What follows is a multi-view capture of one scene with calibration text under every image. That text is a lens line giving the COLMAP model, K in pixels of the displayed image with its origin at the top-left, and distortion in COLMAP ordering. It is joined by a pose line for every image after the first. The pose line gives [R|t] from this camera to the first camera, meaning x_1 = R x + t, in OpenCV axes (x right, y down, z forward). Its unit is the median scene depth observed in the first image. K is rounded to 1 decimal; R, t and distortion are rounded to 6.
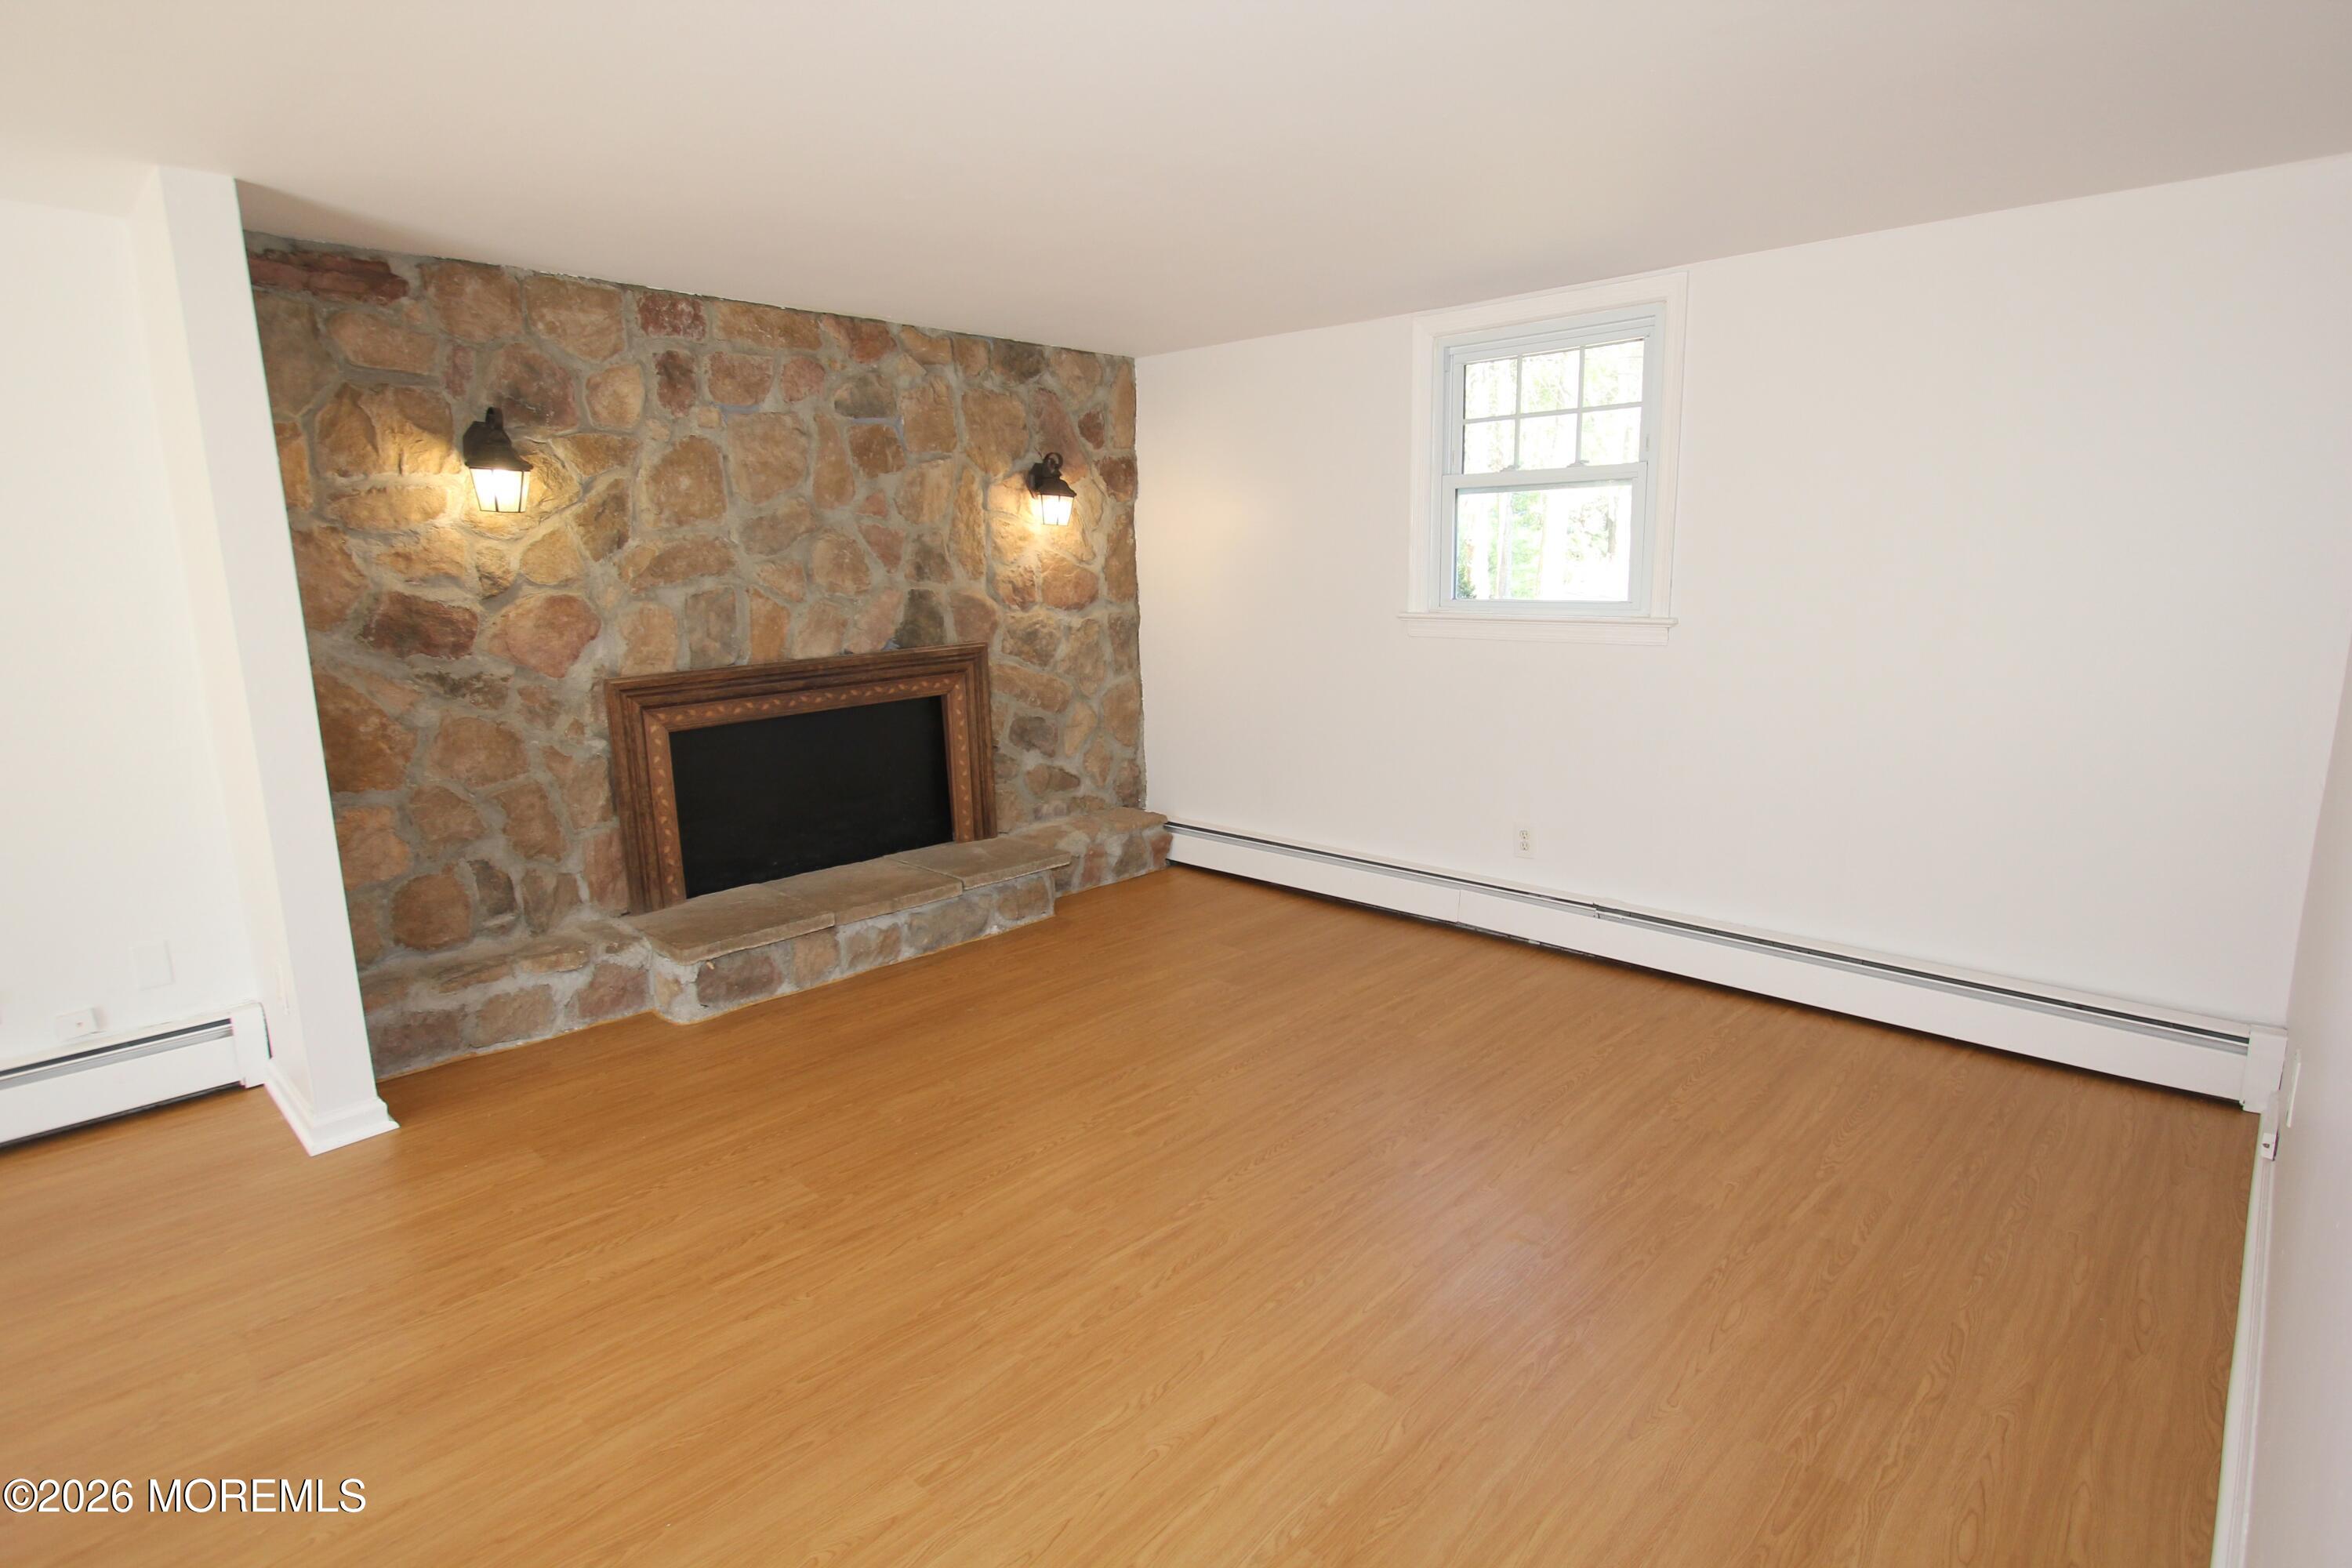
lens RADIAL K [[1182.7, 0, 1189.4], [0, 1182.7, 777.5], [0, 0, 1]] dist [-0.011848, 0.000085]
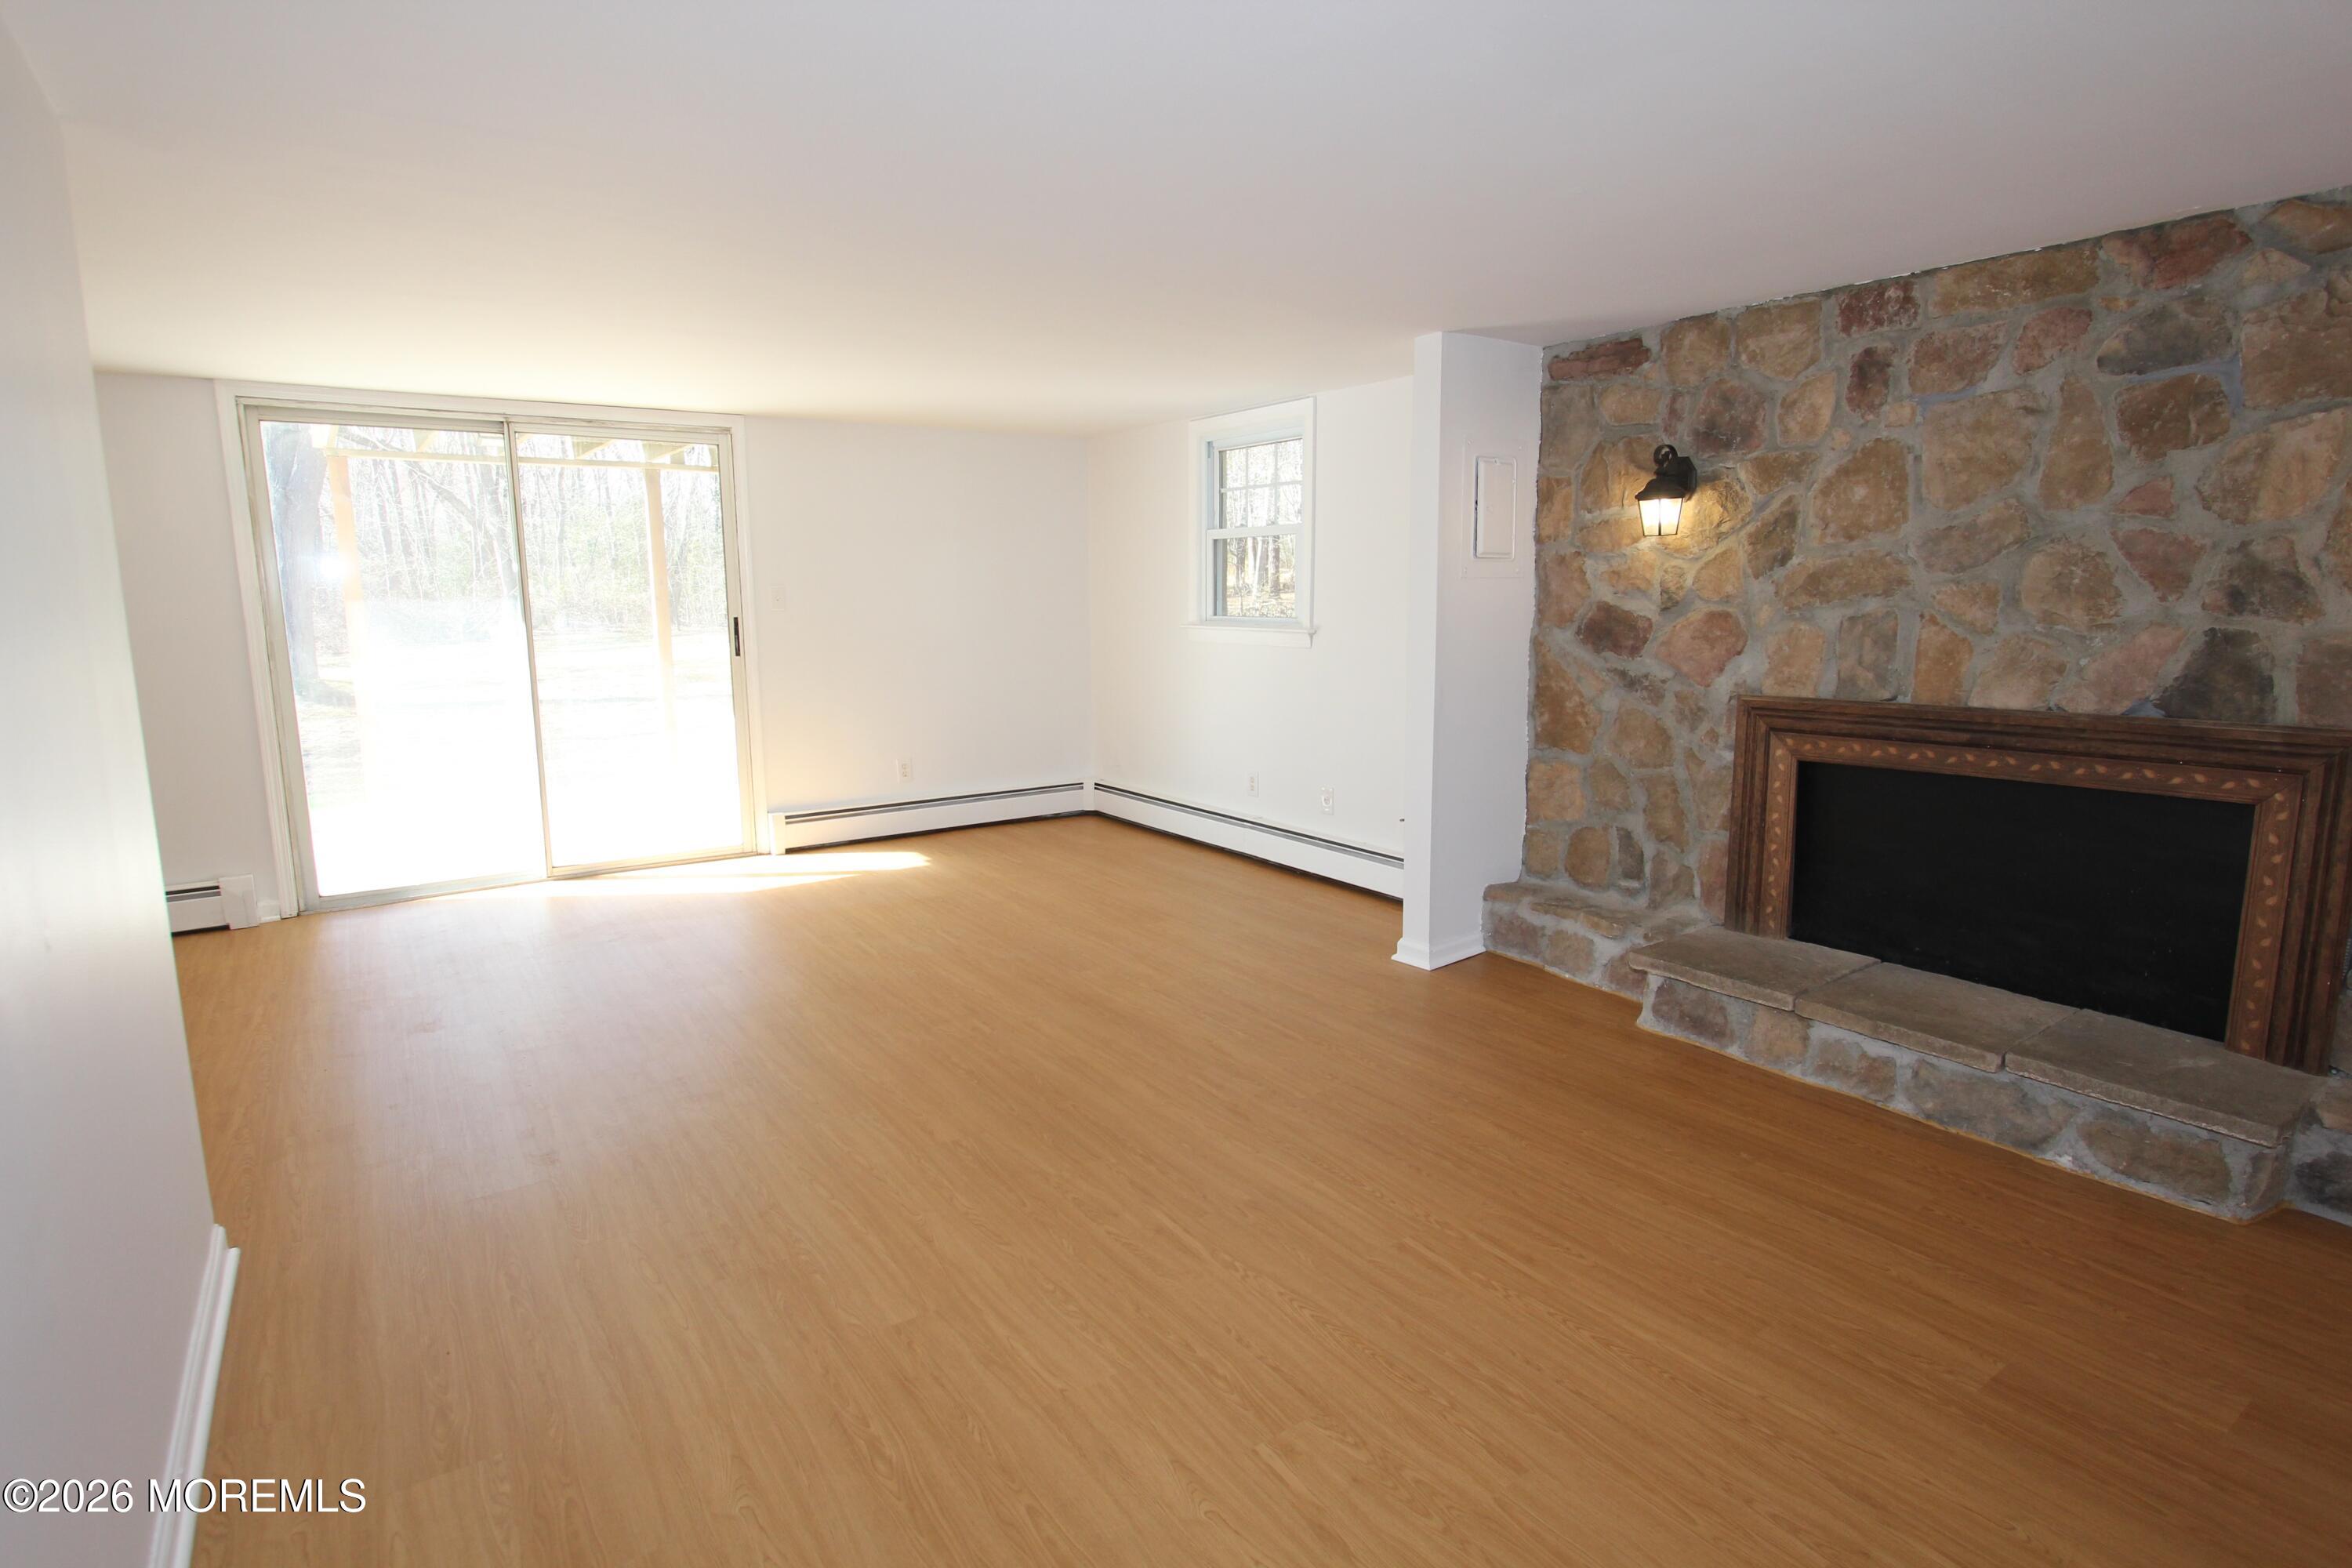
lens RADIAL K [[1182.7, 0, 1189.4], [0, 1182.7, 777.5], [0, 0, 1]] dist [-0.011848, 0.000085]
pose [[-0.187905, 0.171734, -0.967057, 0.579916], [-0.174130, 0.963174, 0.204879, -0.136934], [0.966628, 0.206891, -0.151081, 0.691951]]
